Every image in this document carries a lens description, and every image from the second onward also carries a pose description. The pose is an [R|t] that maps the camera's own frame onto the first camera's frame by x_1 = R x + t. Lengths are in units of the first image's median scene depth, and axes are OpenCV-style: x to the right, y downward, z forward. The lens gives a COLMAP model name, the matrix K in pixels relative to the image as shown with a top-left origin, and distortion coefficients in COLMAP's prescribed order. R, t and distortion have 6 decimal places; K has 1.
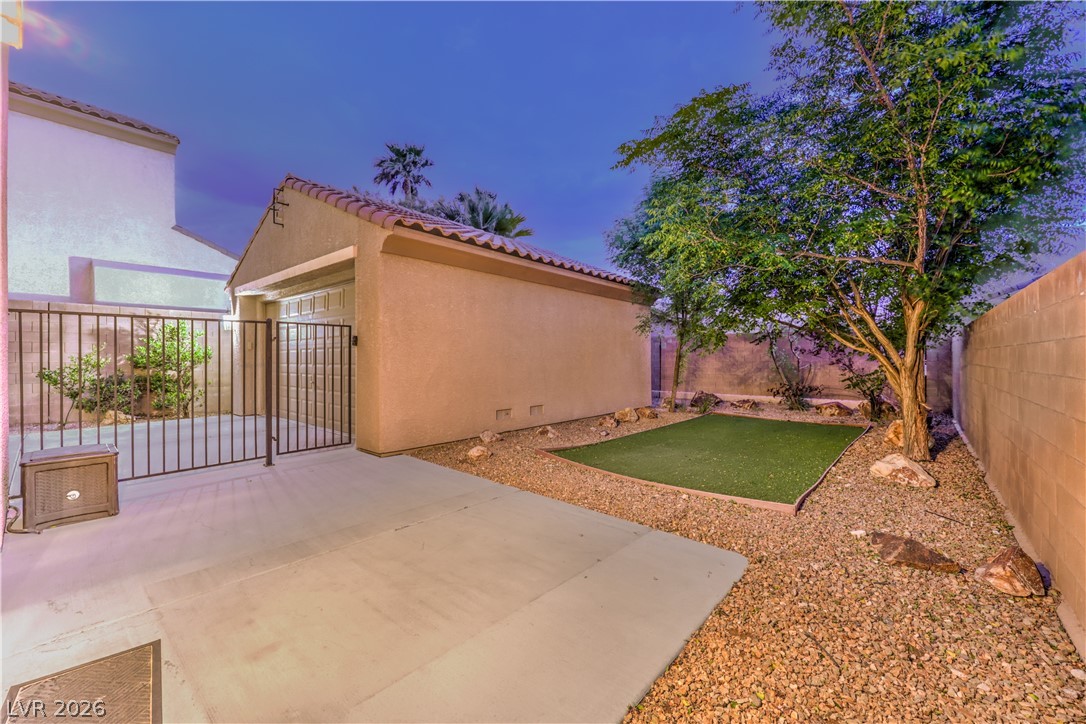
lens RADIAL K [[457.5, 0, 543.0], [0, 457.5, 362.0], [0, 0, 1]] dist [0.000008, -0.000056]
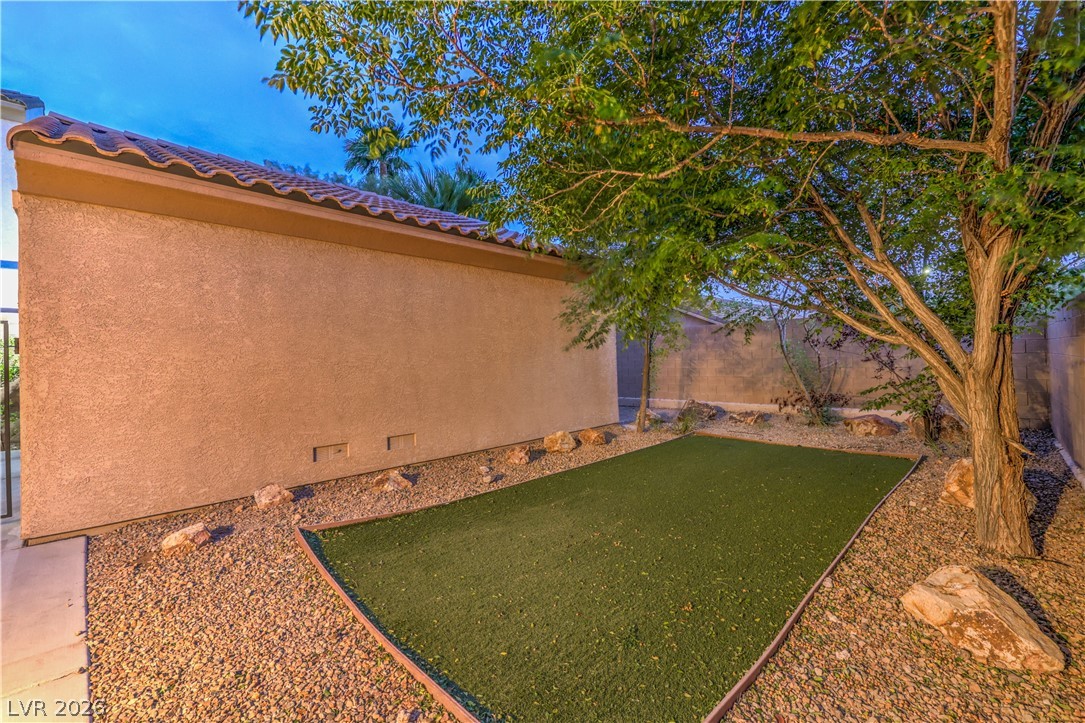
lens RADIAL K [[456.9, 0, 566.5], [0, 456.9, 354.8], [0, 0, 1]] dist [0.001440, 0.000303]
pose [[0.997840, -0.024667, -0.060891, 0.318321], [0.023830, 0.999612, -0.014429, -0.008343], [0.061223, 0.012946, 0.998040, 0.399033]]
